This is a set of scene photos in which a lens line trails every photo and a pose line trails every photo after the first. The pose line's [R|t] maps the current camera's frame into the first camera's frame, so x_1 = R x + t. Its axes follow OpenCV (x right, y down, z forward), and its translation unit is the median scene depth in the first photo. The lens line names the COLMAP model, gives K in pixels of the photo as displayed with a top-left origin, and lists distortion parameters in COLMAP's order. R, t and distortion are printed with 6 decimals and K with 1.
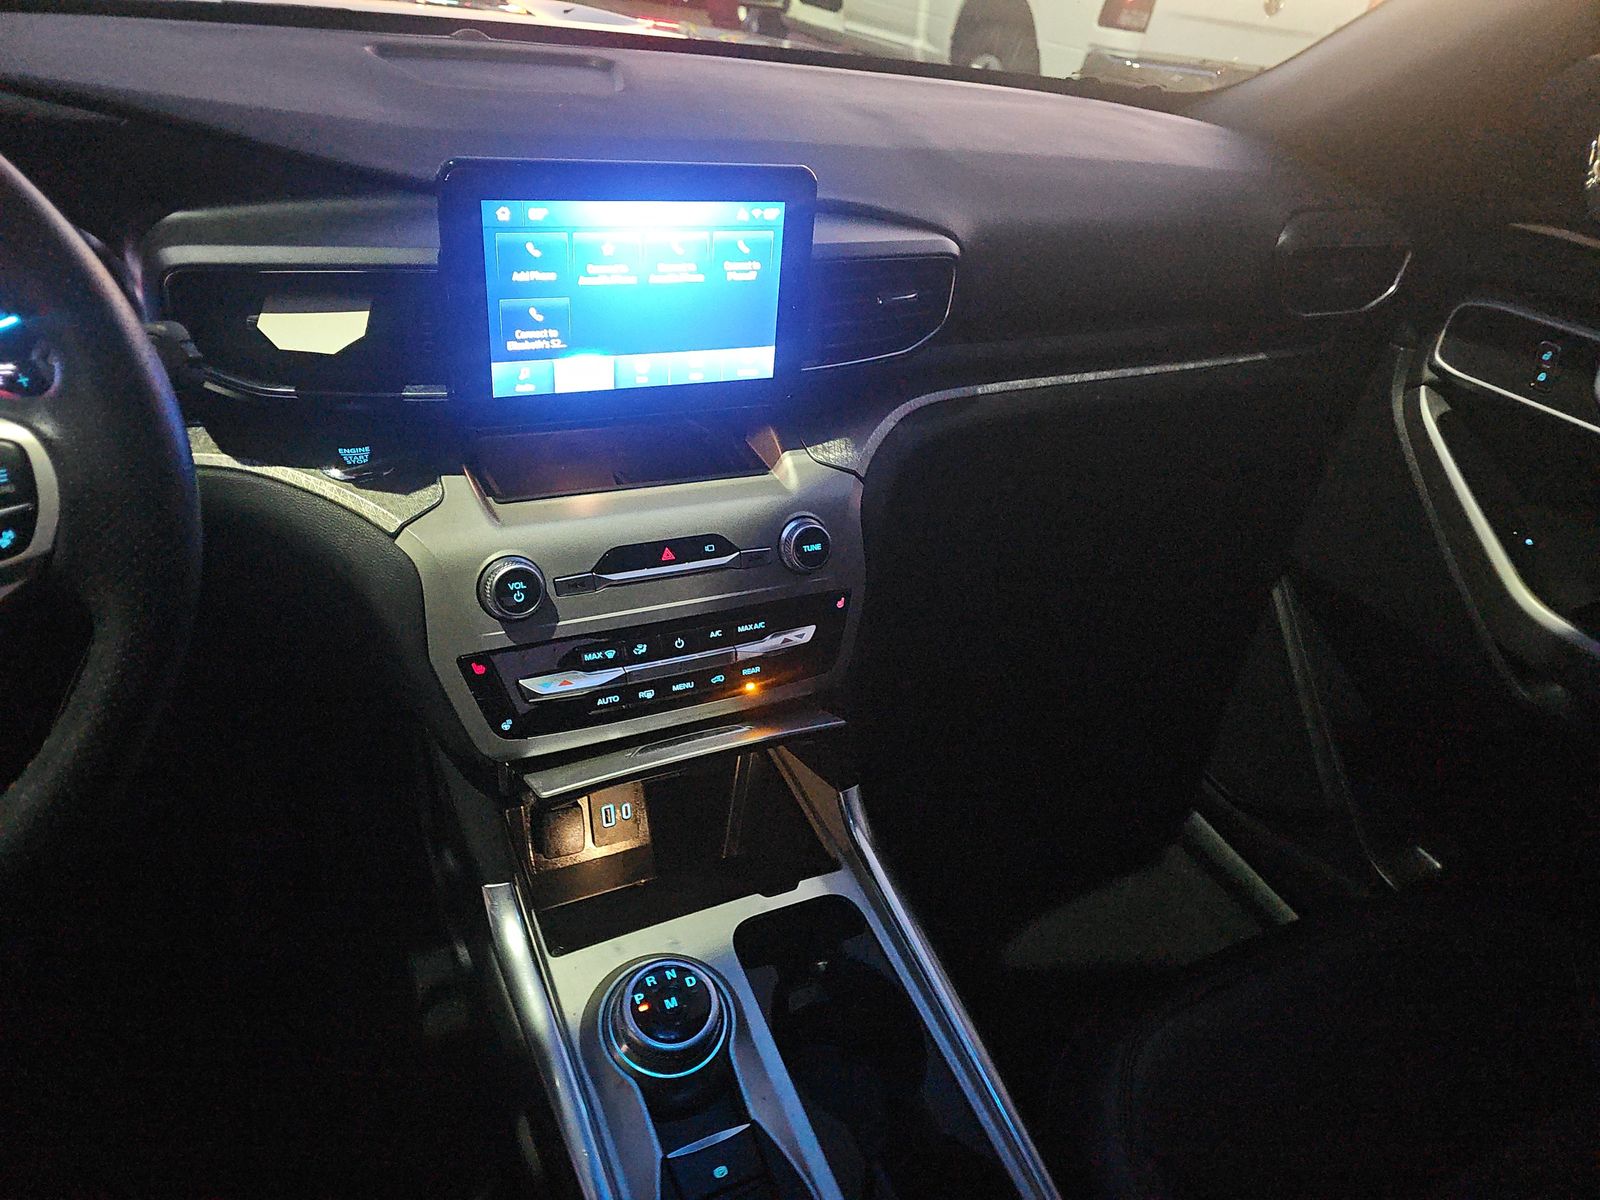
lens RADIAL K [[1055.9, 0, 788.8], [0, 1055.9, 600.7], [0, 0, 1]] dist [0.028301, -0.031385]
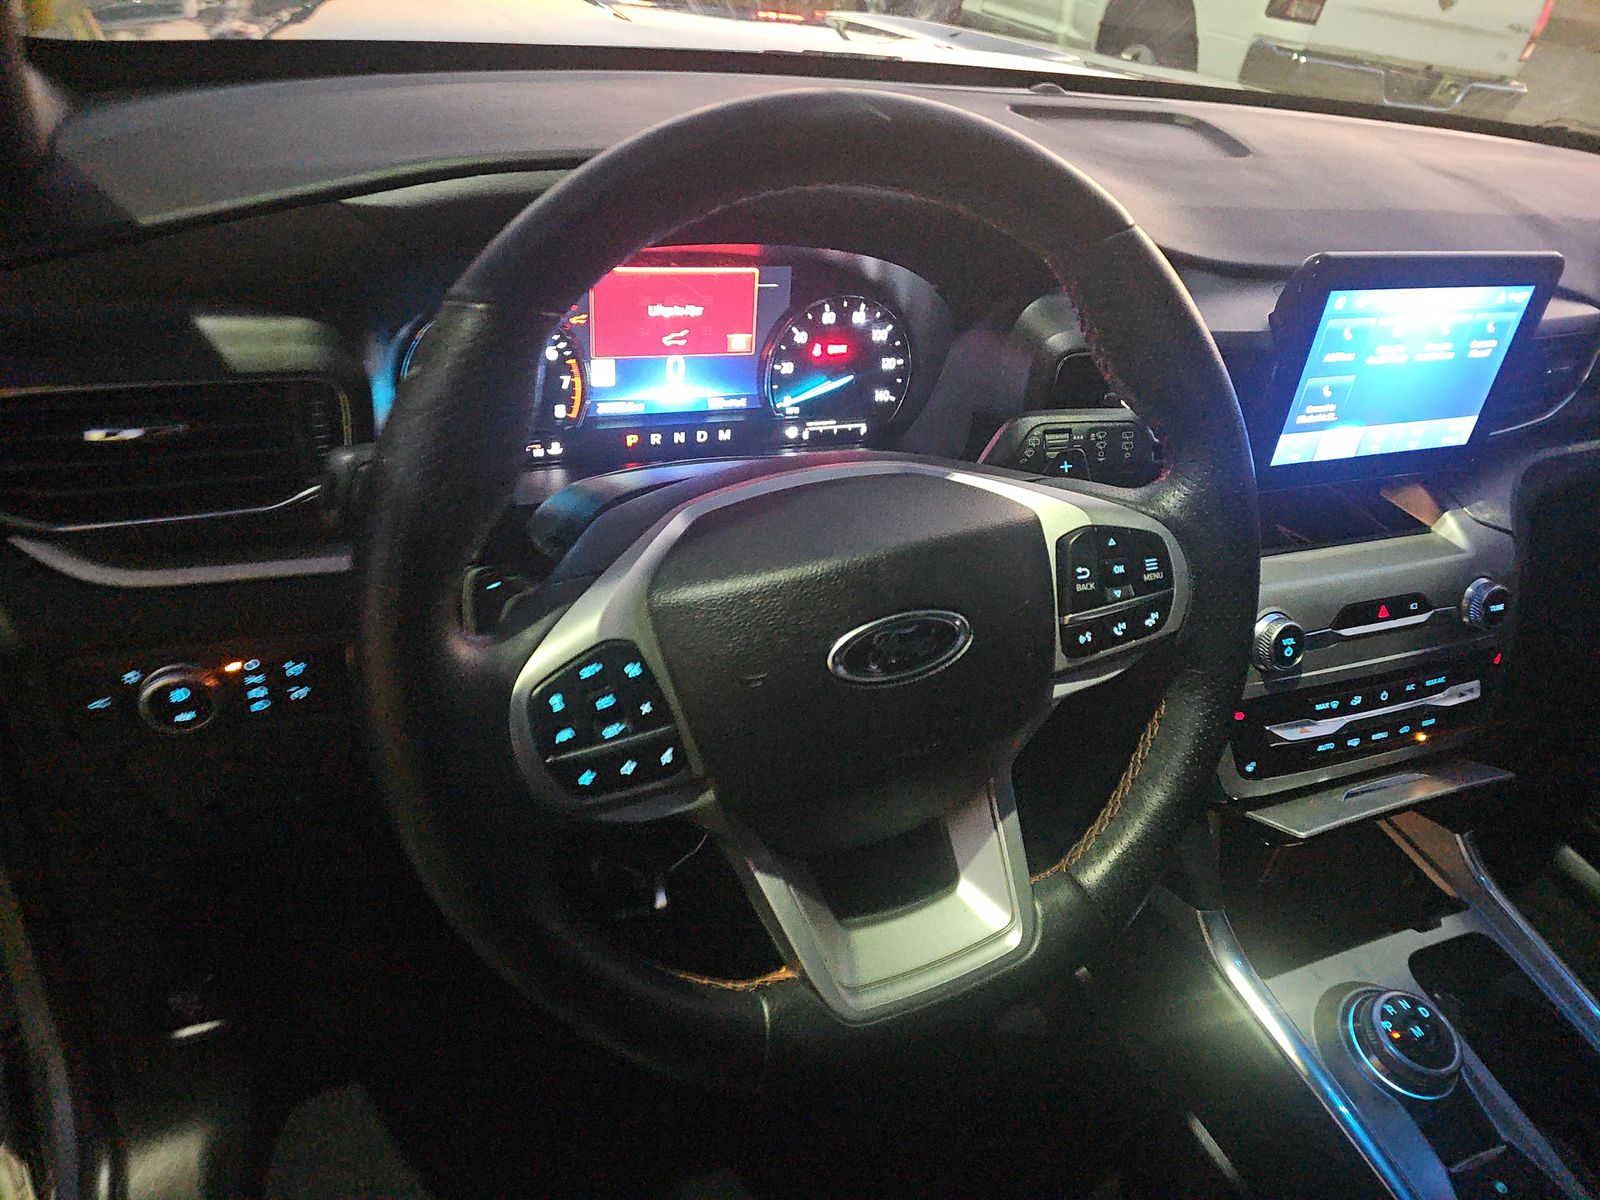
lens RADIAL K [[1055.9, 0, 801.2], [0, 1055.9, 611.9], [0, 0, 1]] dist [0.028301, -0.031385]
pose [[0.998108, 0.041237, -0.045601, -0.641880], [-0.039962, 0.998794, 0.028523, -0.050659], [0.046723, -0.026647, 0.998552, -0.094915]]
